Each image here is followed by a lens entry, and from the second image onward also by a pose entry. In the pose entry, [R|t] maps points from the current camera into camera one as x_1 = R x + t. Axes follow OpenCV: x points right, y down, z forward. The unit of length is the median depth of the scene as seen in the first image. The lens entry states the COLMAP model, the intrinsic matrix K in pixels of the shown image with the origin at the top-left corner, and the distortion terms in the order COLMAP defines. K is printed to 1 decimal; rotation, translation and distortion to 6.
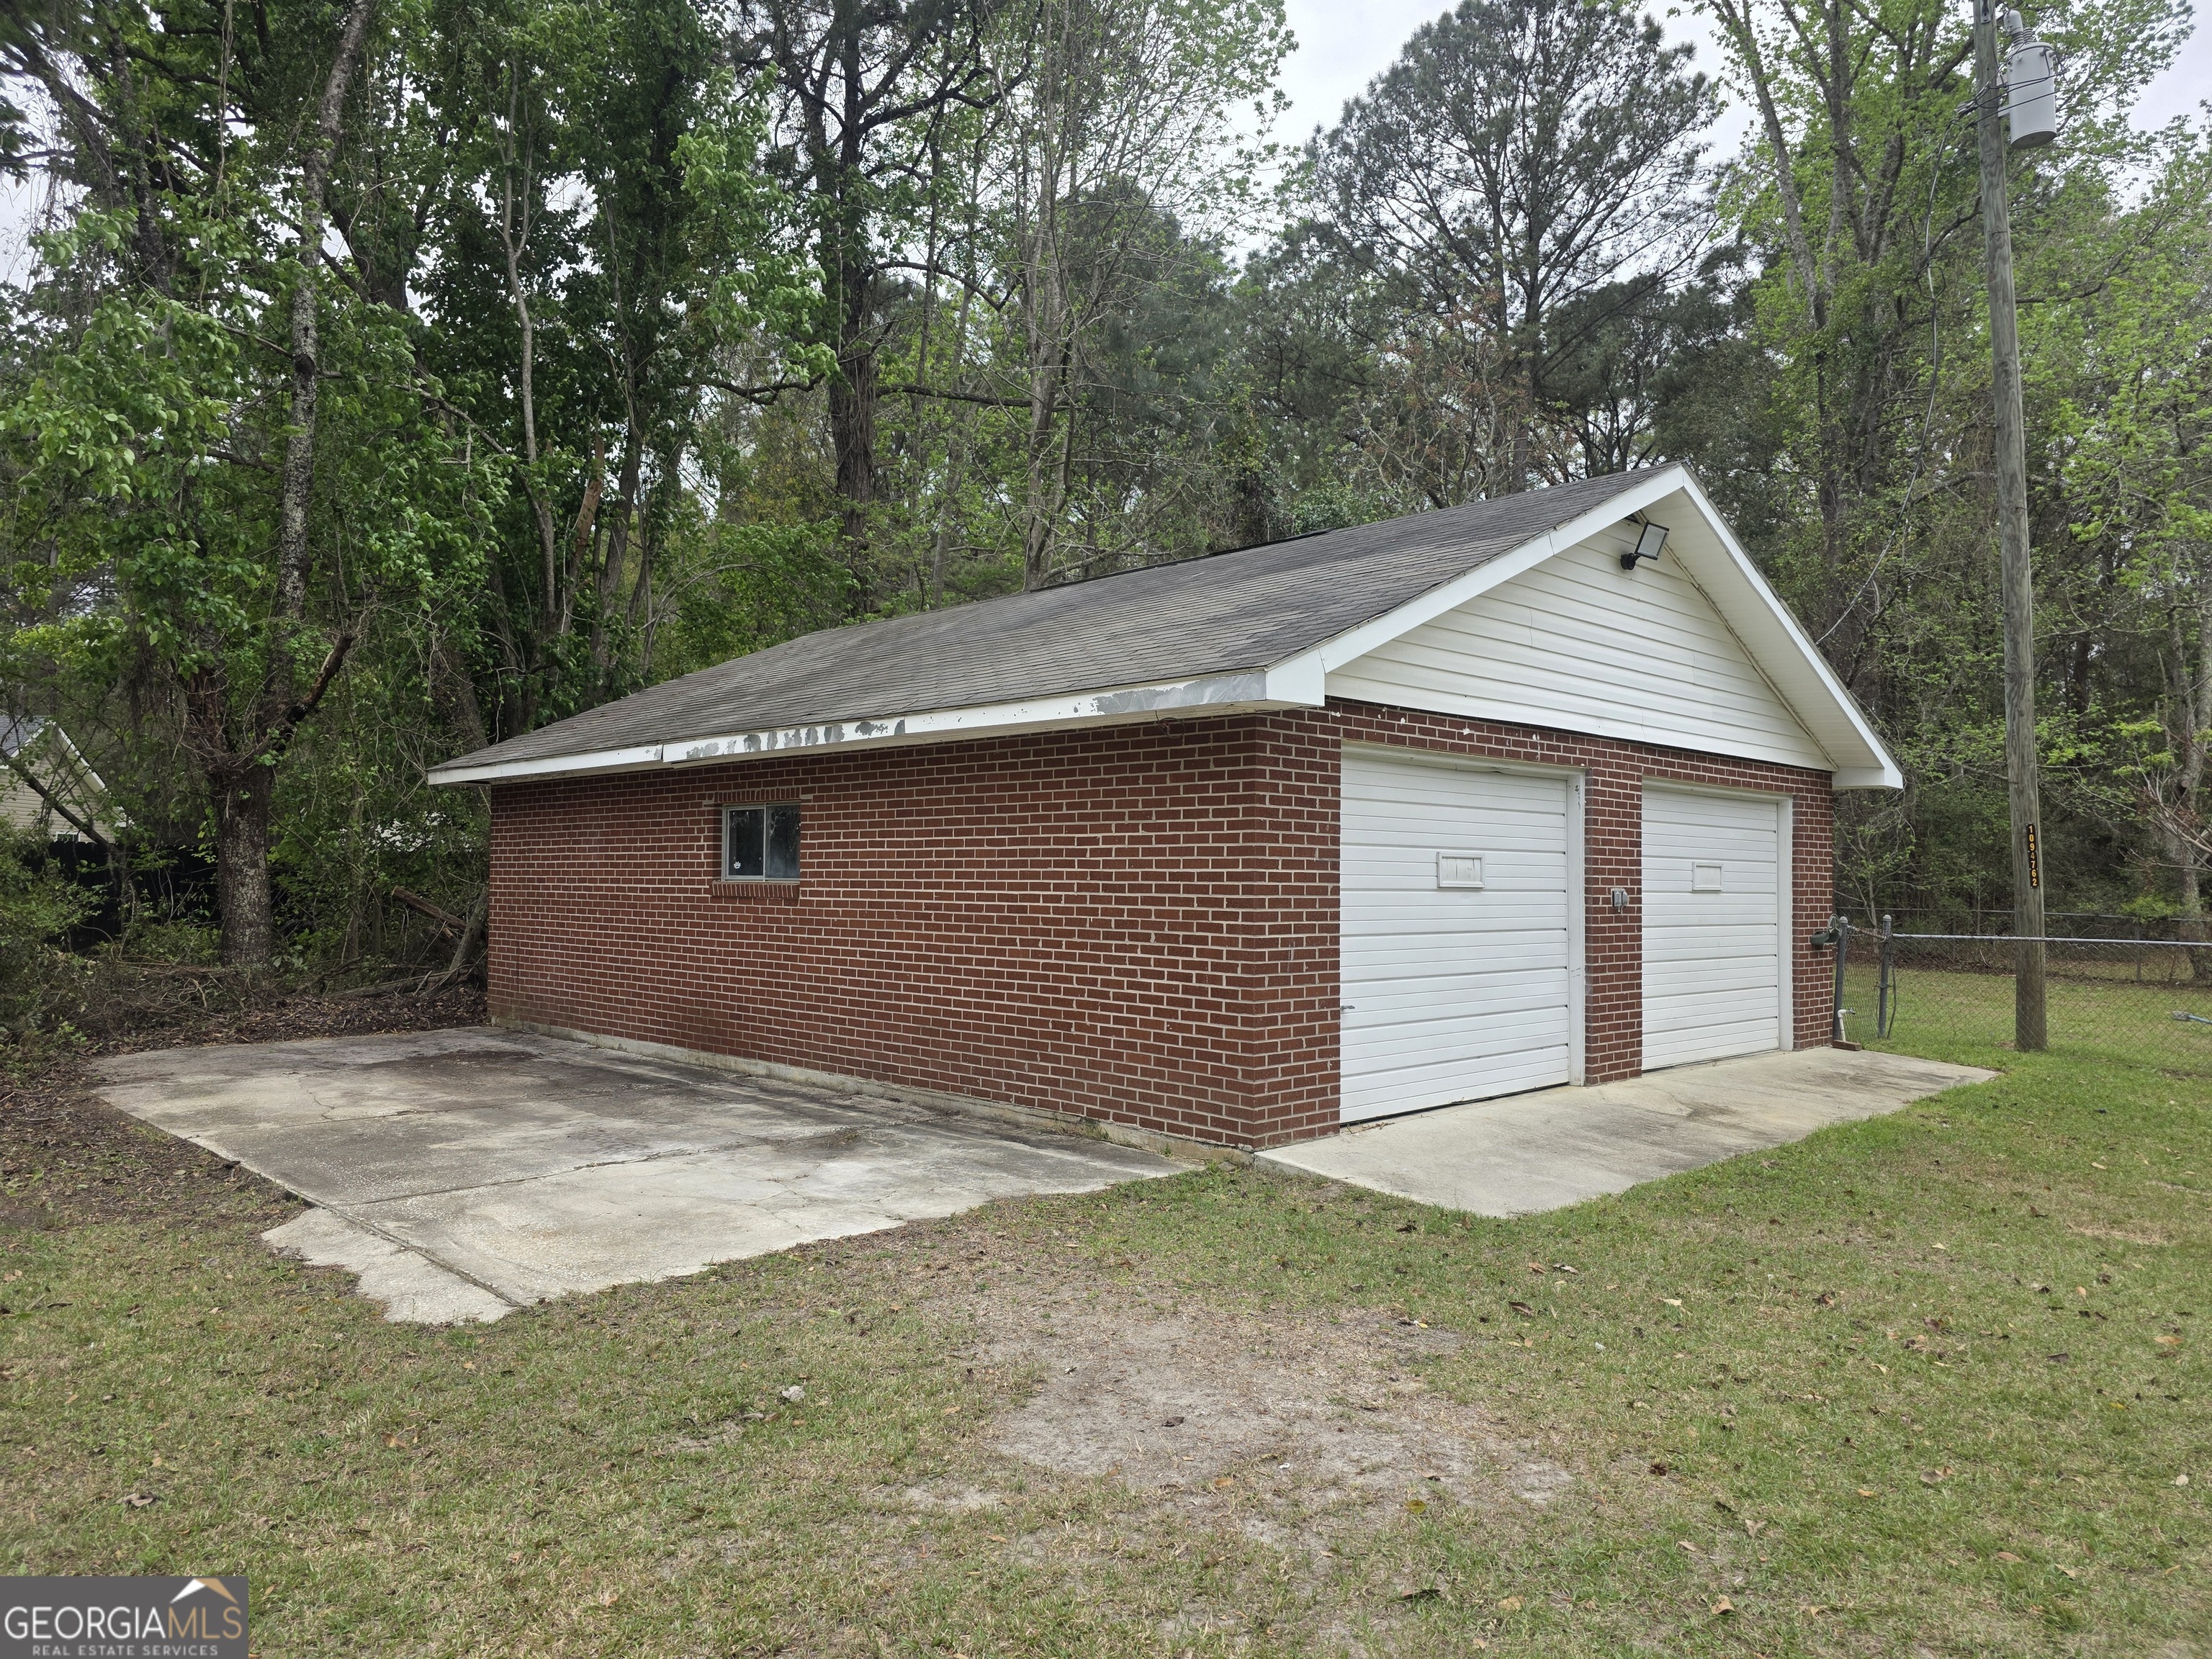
lens RADIAL K [[1465.4, 0, 1106.0], [0, 1465.4, 829.5], [0, 0, 1]] dist [0.018278, -0.000297]
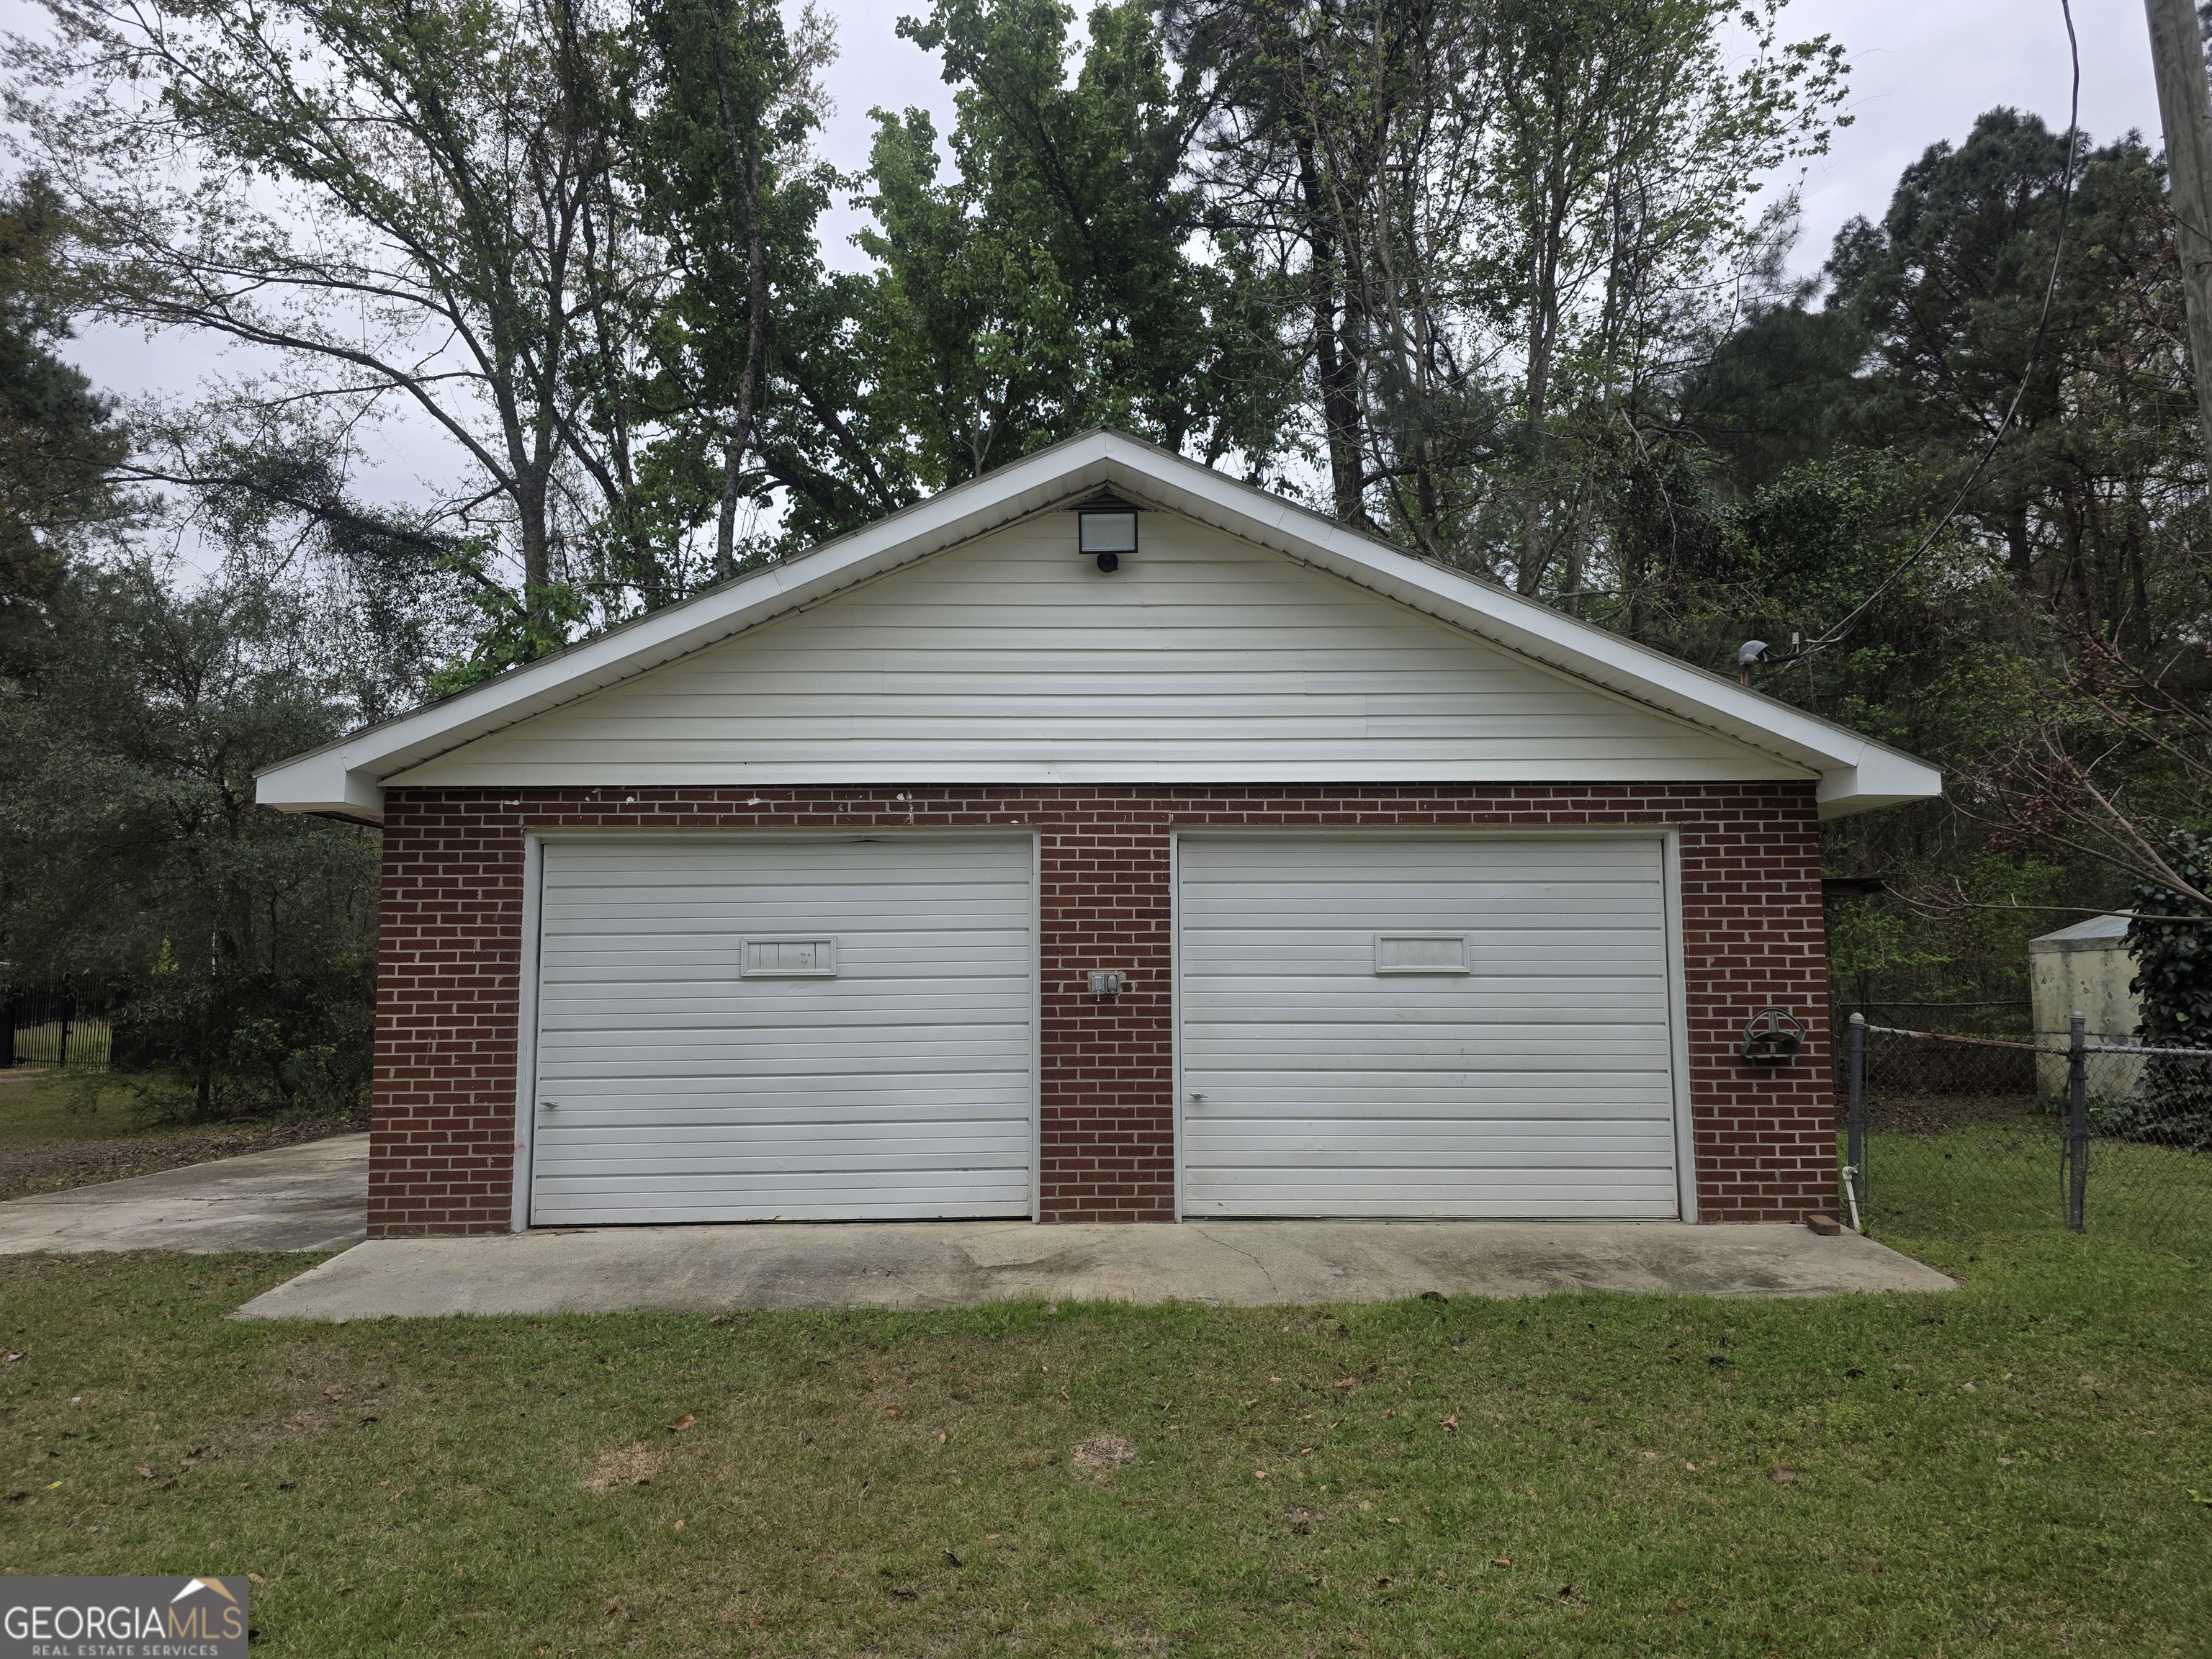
lens RADIAL K [[1465.4, 0, 1106.0], [0, 1465.4, 829.5], [0, 0, 1]] dist [0.018278, -0.000297]
pose [[0.726293, -0.077553, -0.682997, 0.903569], [0.036190, 0.996551, -0.074673, 0.022709], [0.686432, 0.029517, 0.726594, 0.437758]]
